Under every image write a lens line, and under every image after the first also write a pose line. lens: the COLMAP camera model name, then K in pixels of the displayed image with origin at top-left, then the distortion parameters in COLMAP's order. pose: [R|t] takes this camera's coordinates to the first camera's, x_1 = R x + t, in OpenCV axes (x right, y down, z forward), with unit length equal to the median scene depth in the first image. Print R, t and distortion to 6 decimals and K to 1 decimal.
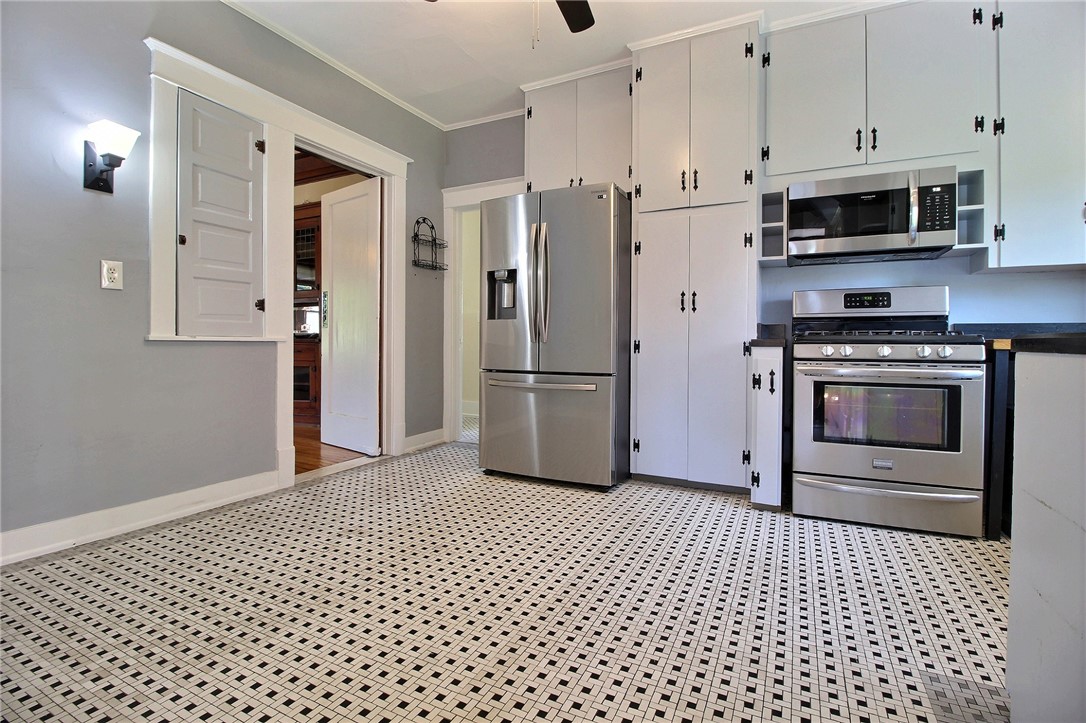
lens RADIAL K [[502.9, 0, 536.8], [0, 502.9, 342.5], [0, 0, 1]] dist [-0.010419, -0.003198]
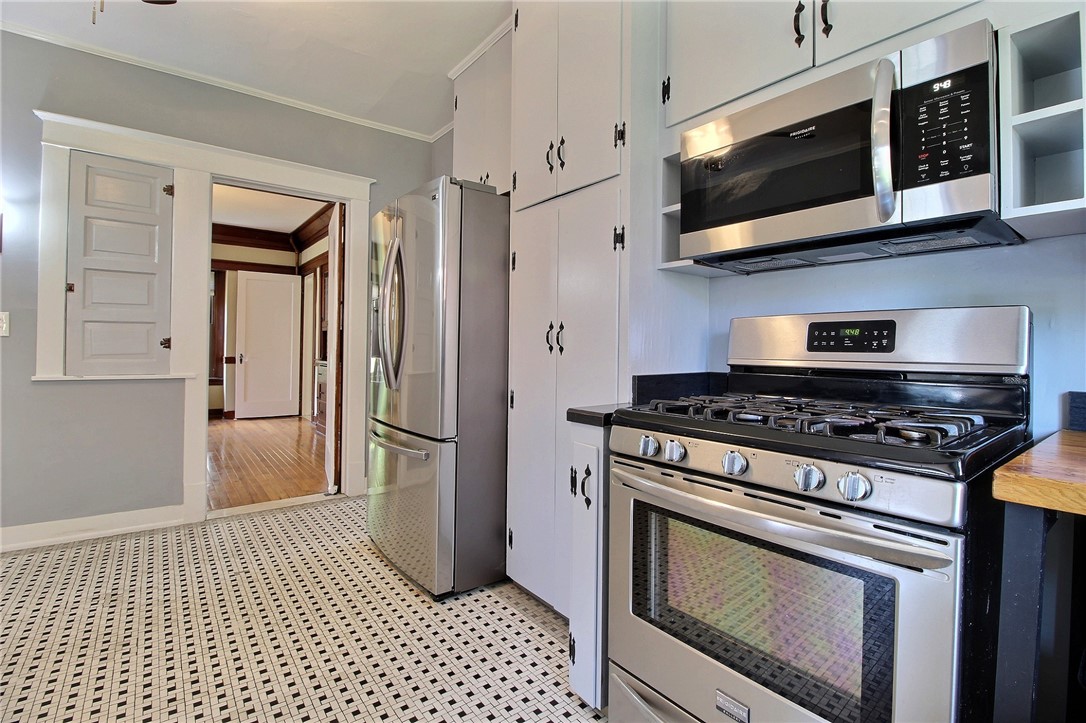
lens RADIAL K [[502.9, 0, 533.1], [0, 502.9, 342.6], [0, 0, 1]] dist [-0.010419, -0.003198]
pose [[0.899566, 0.000616, -0.436784, 0.605792], [-0.007949, 0.999856, -0.014960, -0.069482], [0.436712, 0.016930, 0.899442, 0.419432]]
